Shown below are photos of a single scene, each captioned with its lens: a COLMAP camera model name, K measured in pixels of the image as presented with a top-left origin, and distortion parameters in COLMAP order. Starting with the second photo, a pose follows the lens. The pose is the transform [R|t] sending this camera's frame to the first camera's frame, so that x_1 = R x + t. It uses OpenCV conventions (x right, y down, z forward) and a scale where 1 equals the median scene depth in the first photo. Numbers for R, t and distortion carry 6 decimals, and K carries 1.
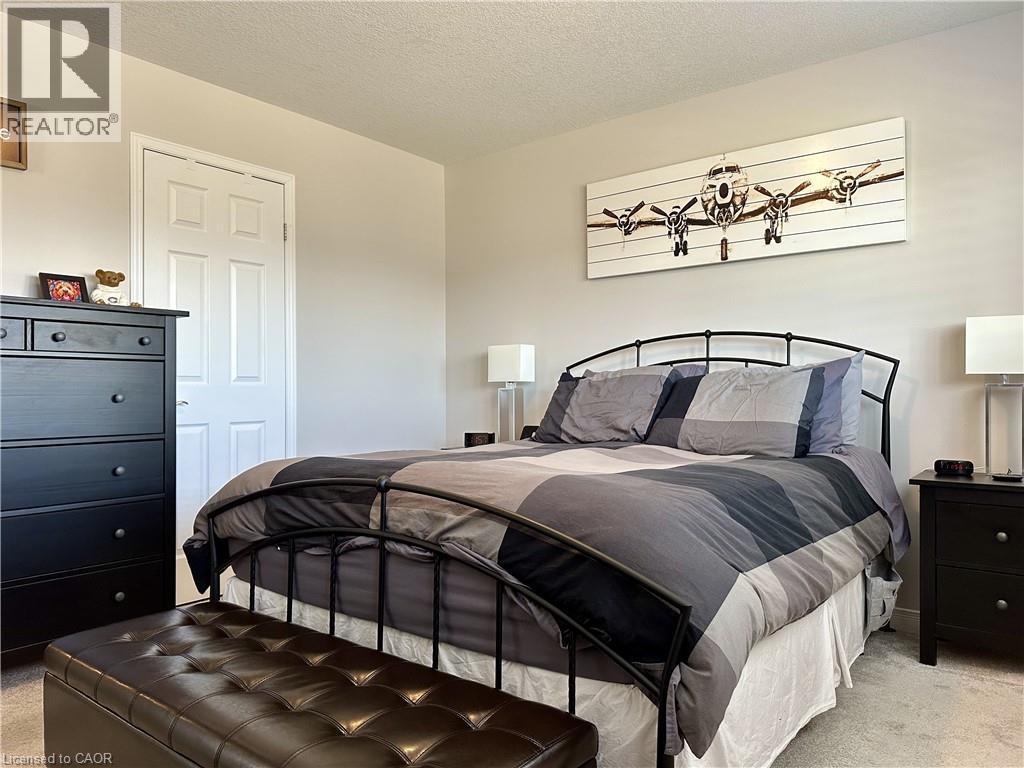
lens RADIAL K [[720.7, 0, 511.9], [0, 720.7, 382.8], [0, 0, 1]] dist [0.063782, -0.012136]
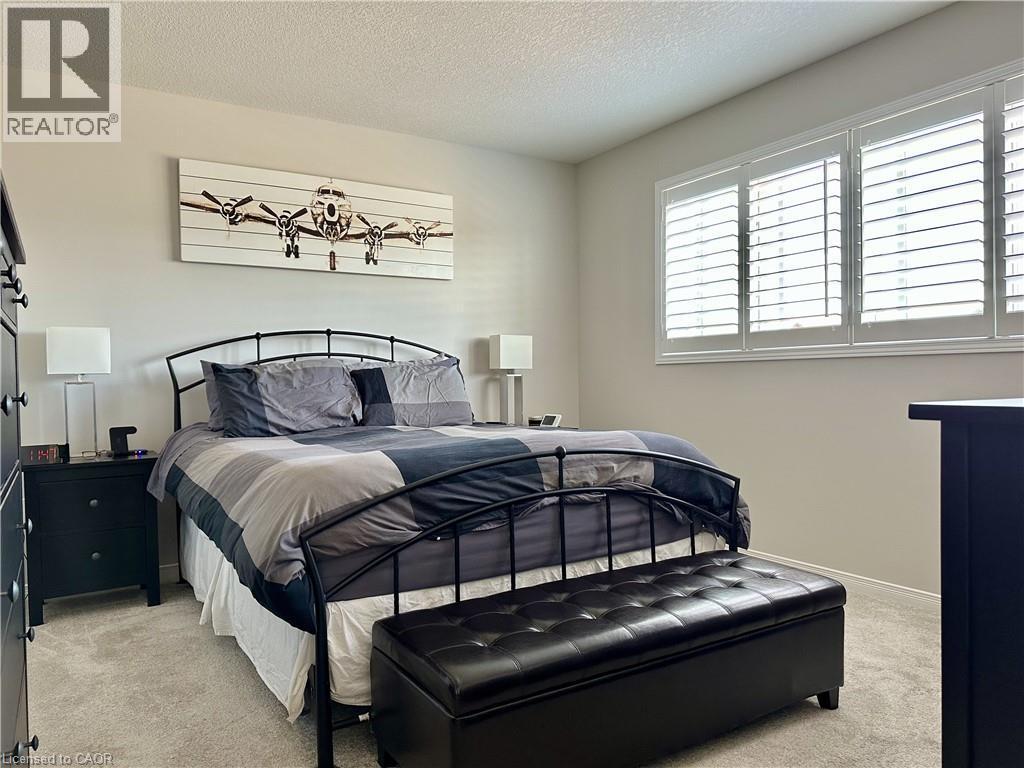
lens RADIAL K [[720.7, 0, 509.9], [0, 720.7, 385.7], [0, 0, 1]] dist [0.063782, -0.012136]
pose [[0.347047, -0.011724, 0.937775, -0.708159], [0.002313, 0.999930, 0.011645, 0.004632], [-0.937845, -0.001872, 0.347049, 0.329667]]
